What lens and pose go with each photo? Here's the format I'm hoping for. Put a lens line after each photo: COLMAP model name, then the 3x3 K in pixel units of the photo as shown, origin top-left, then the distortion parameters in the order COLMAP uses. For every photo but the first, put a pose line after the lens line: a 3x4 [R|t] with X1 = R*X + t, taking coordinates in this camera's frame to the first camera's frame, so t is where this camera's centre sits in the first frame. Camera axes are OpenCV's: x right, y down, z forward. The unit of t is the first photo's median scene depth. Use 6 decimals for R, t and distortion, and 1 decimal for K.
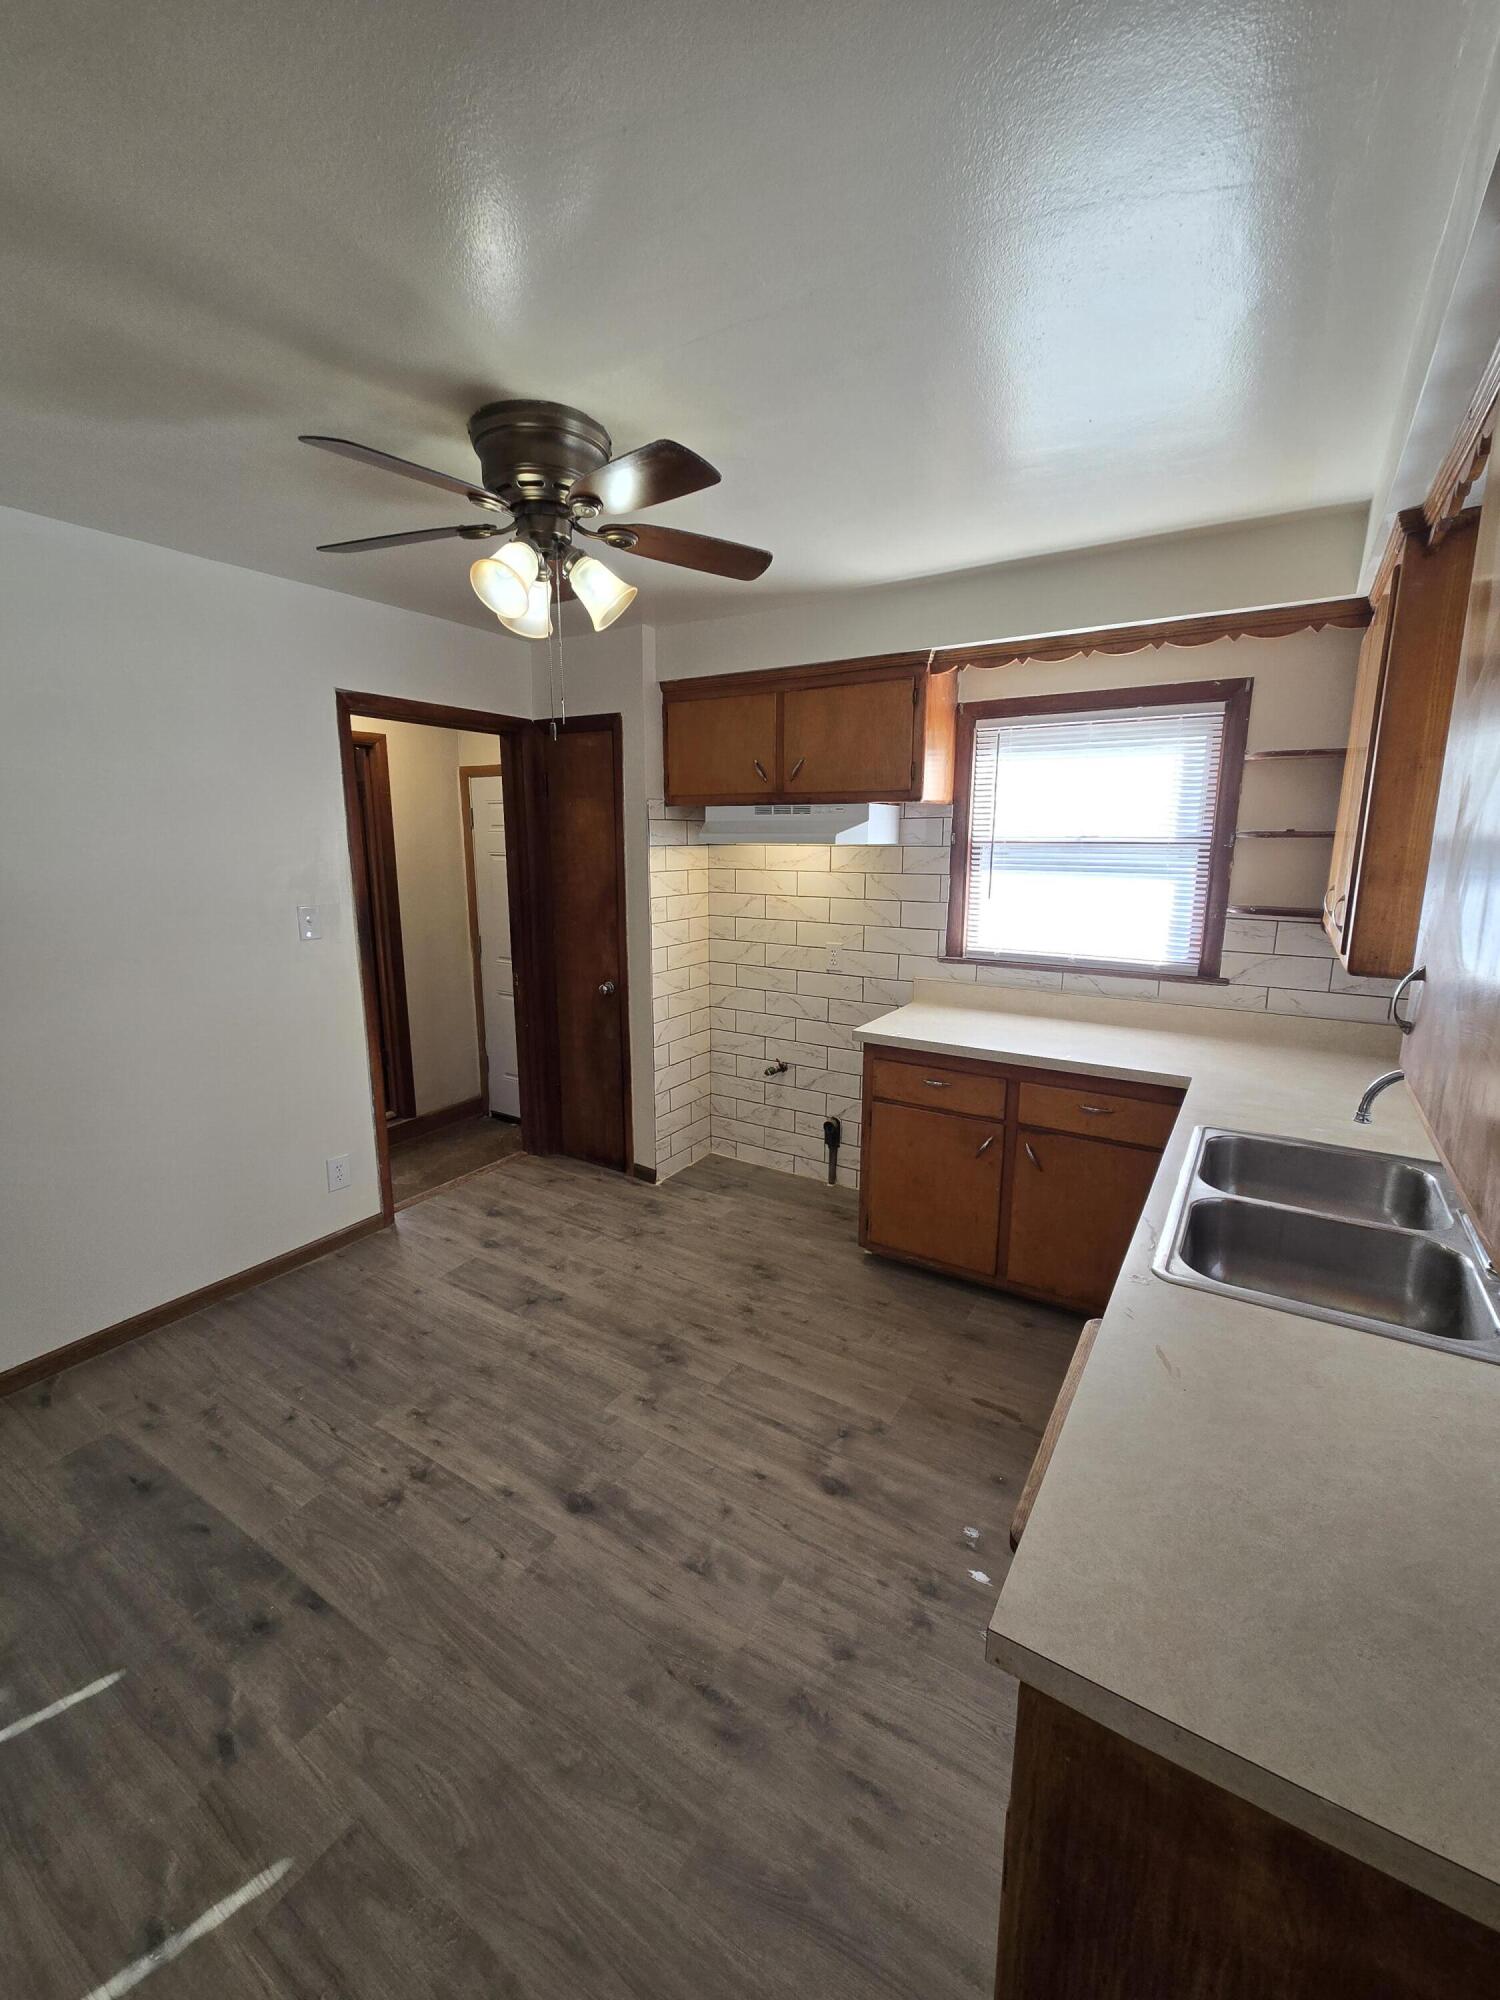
lens RADIAL K [[820.7, 0, 748.0], [0, 820.7, 997.6], [0, 0, 1]] dist [0.004103, 0.000557]
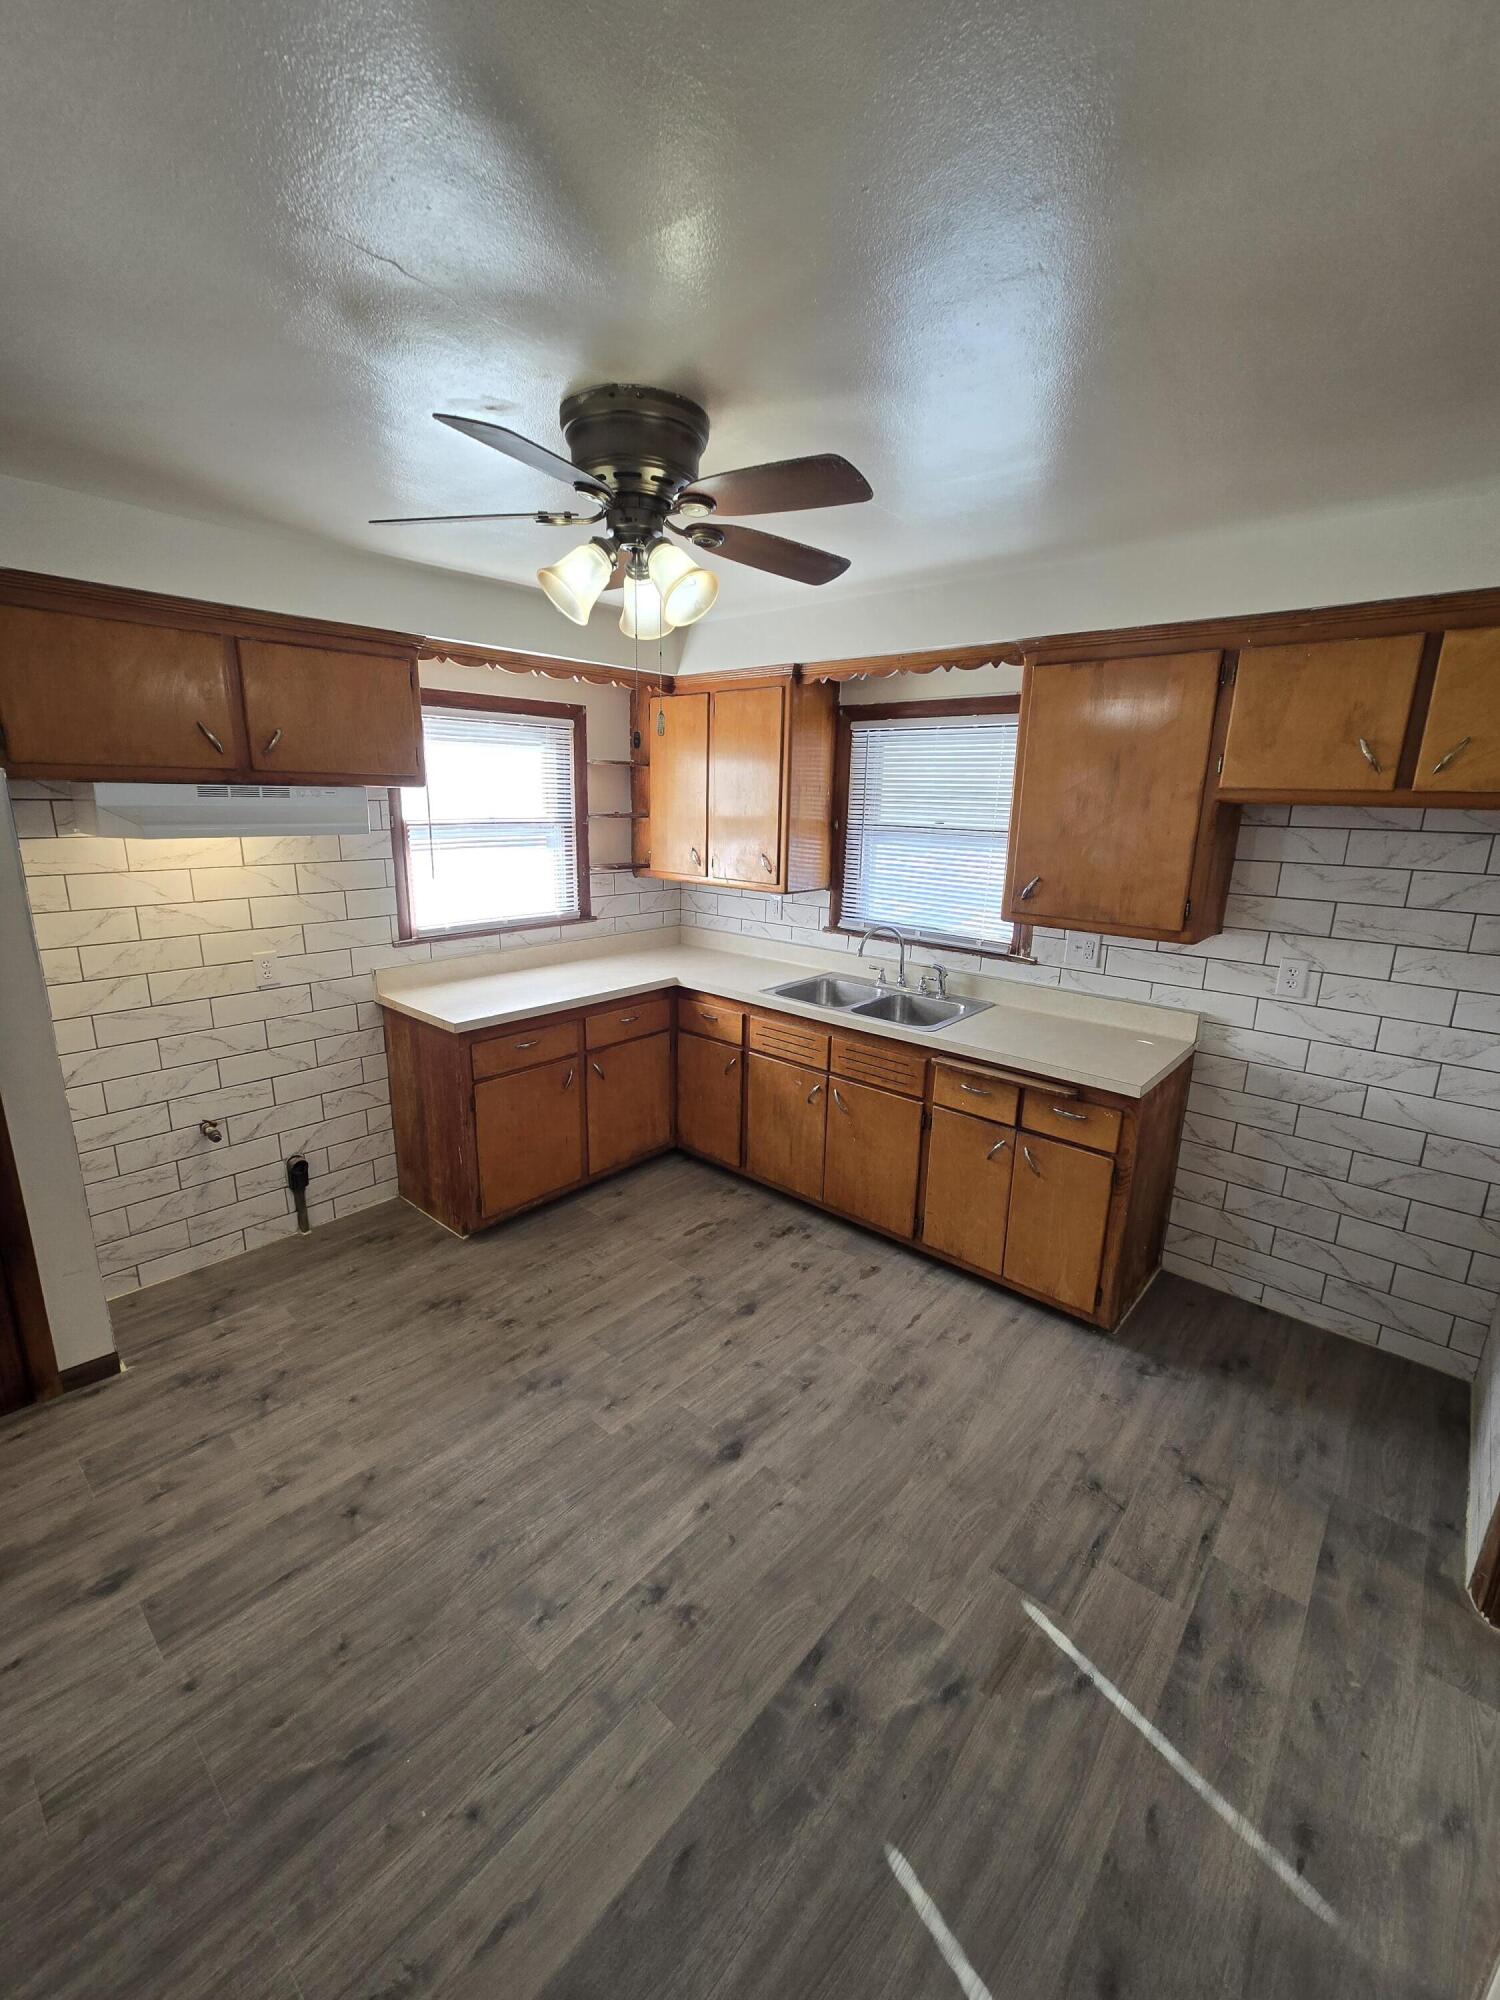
lens RADIAL K [[820.7, 0, 745.2], [0, 820.7, 999.4], [0, 0, 1]] dist [0.004103, 0.000557]
pose [[0.158712, -0.240470, 0.957593, -0.966651], [0.174615, 0.961434, 0.212494, -0.175259], [-0.971761, 0.133485, 0.194581, 0.593620]]
